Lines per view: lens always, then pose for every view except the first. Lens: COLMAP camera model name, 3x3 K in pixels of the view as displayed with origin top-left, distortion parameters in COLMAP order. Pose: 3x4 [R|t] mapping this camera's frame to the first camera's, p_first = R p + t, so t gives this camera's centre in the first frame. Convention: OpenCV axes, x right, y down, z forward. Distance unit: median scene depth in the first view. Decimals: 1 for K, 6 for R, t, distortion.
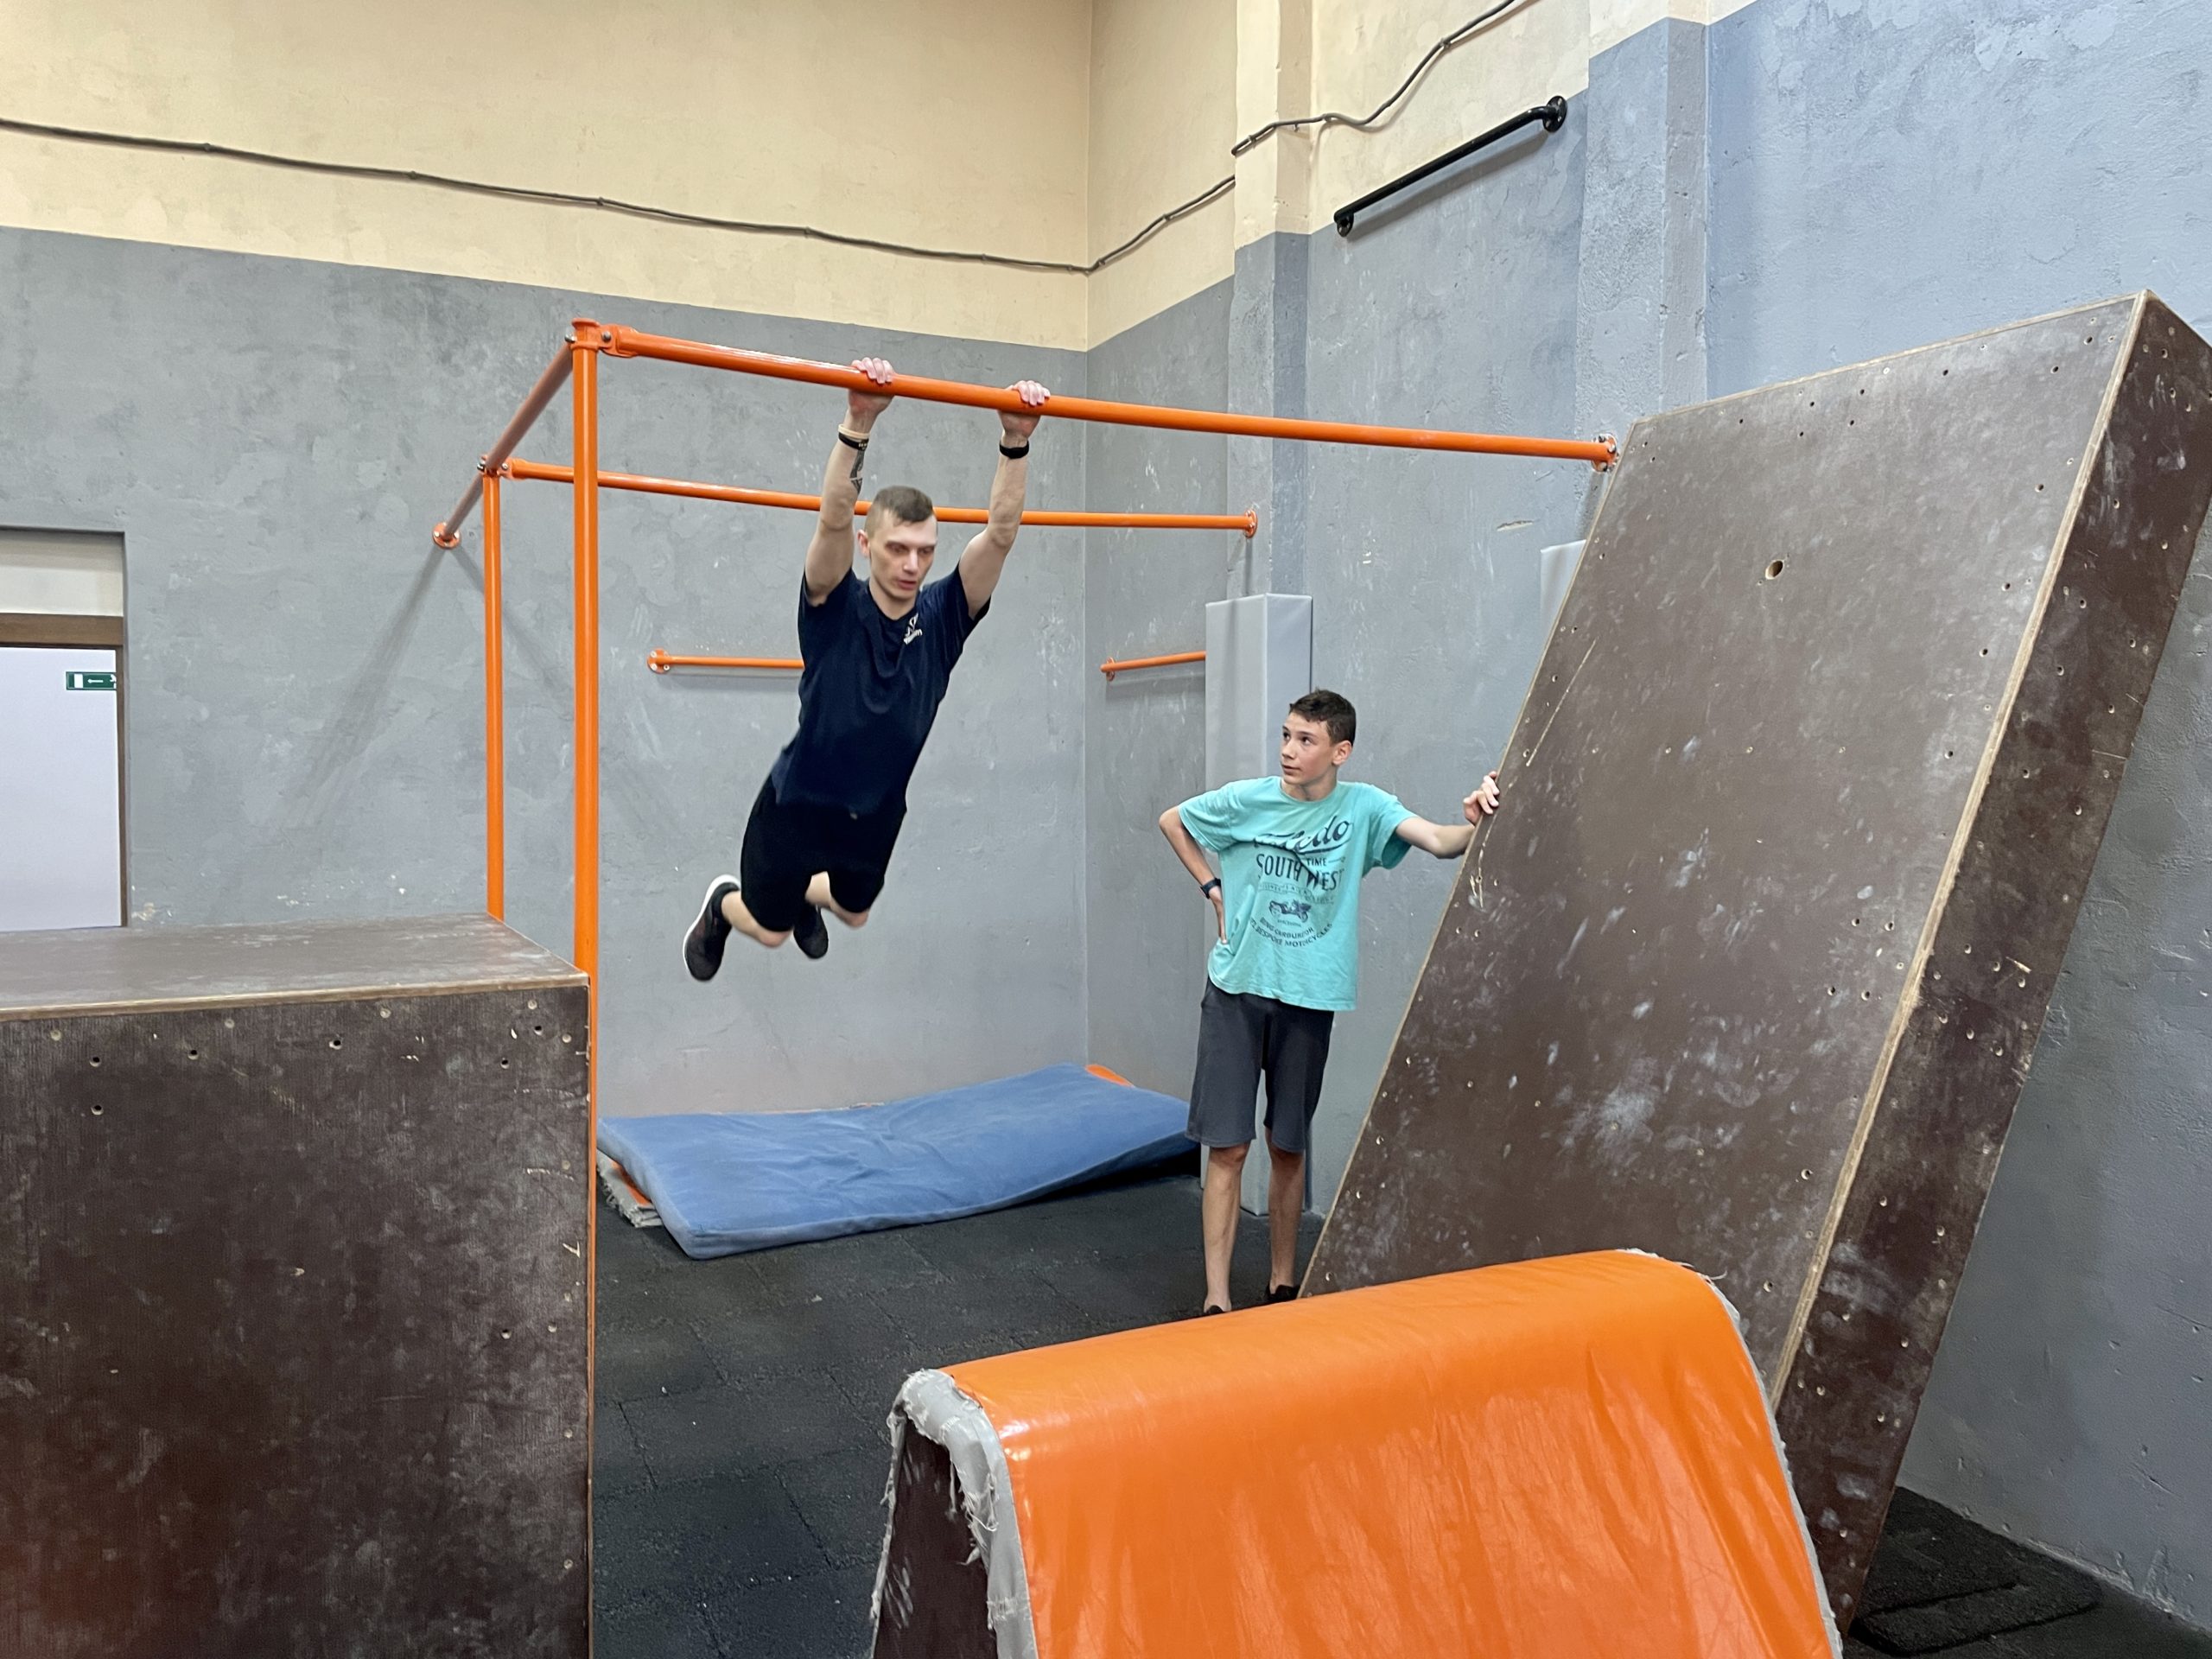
lens RADIAL K [[1691.3, 0, 1101.9], [0, 1691.3, 807.2], [0, 0, 1]] dist [0.096757, -0.126435]
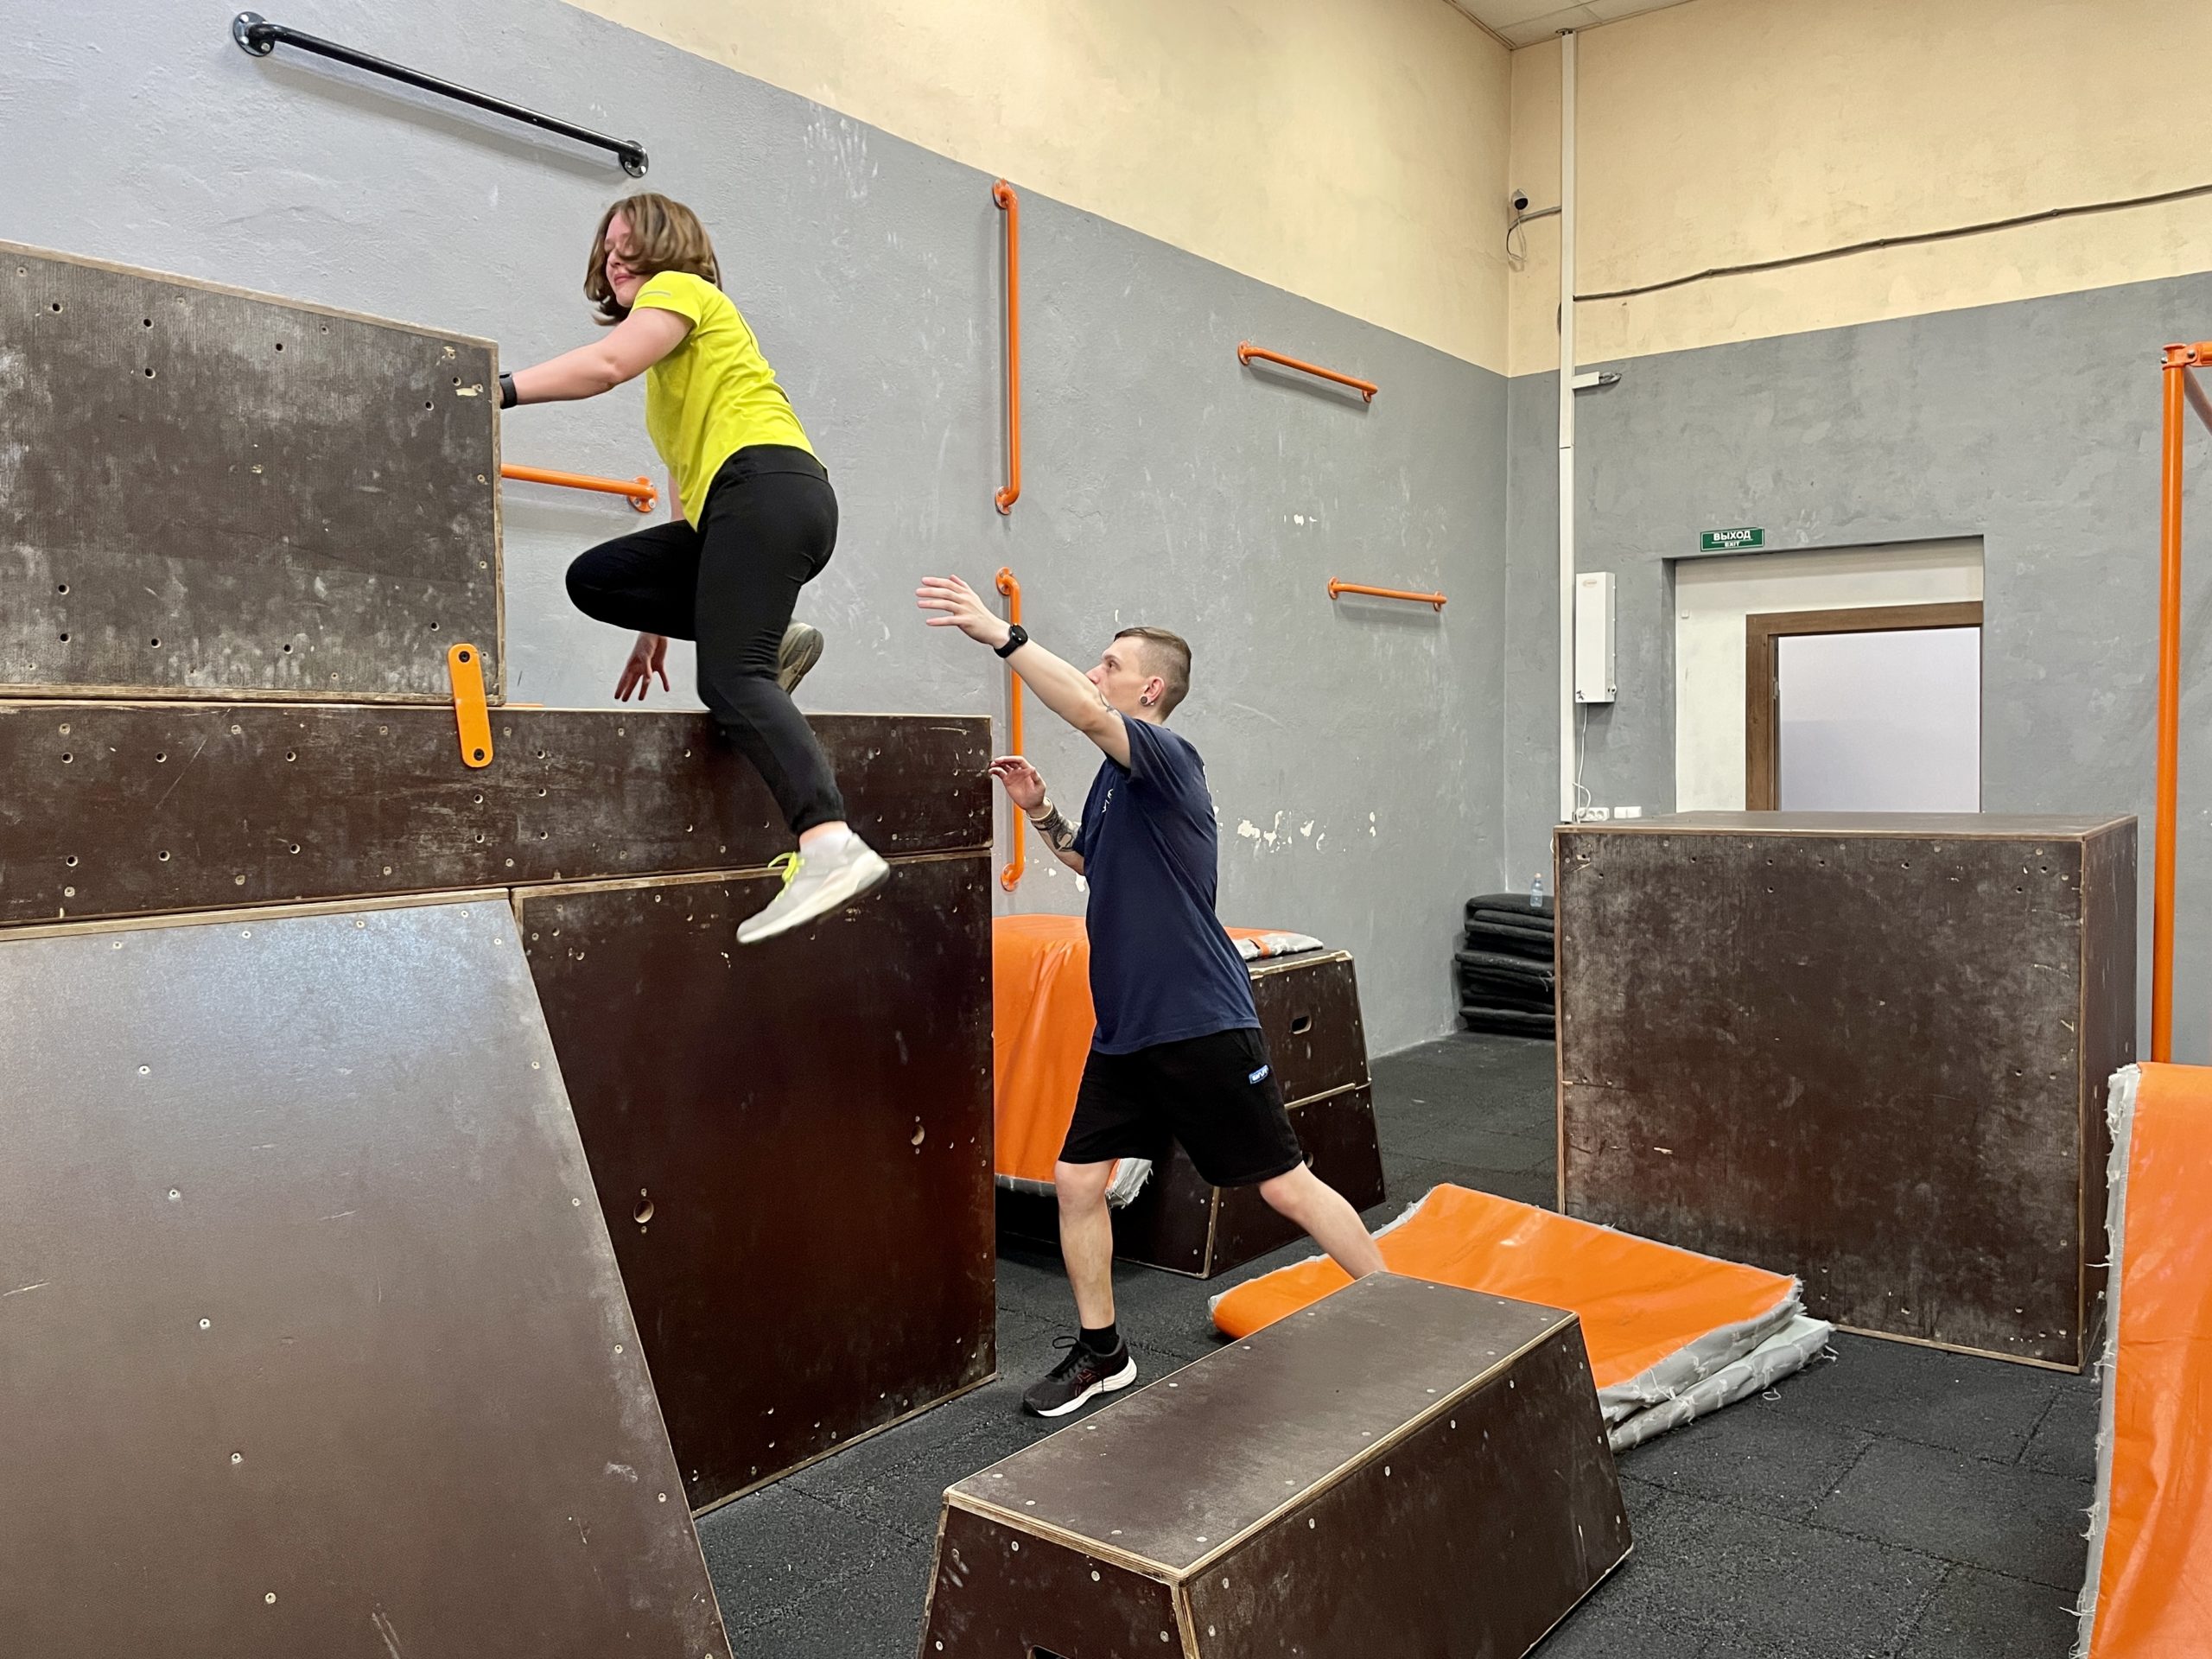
lens RADIAL K [[1691.3, 0, 1101.9], [0, 1691.3, 807.2], [0, 0, 1]] dist [0.096757, -0.126435]
pose [[0.463527, 0.022778, -0.885790, 0.599758], [-0.012686, 0.999738, 0.019070, 0.060518], [0.885992, 0.002398, 0.463694, -0.390048]]
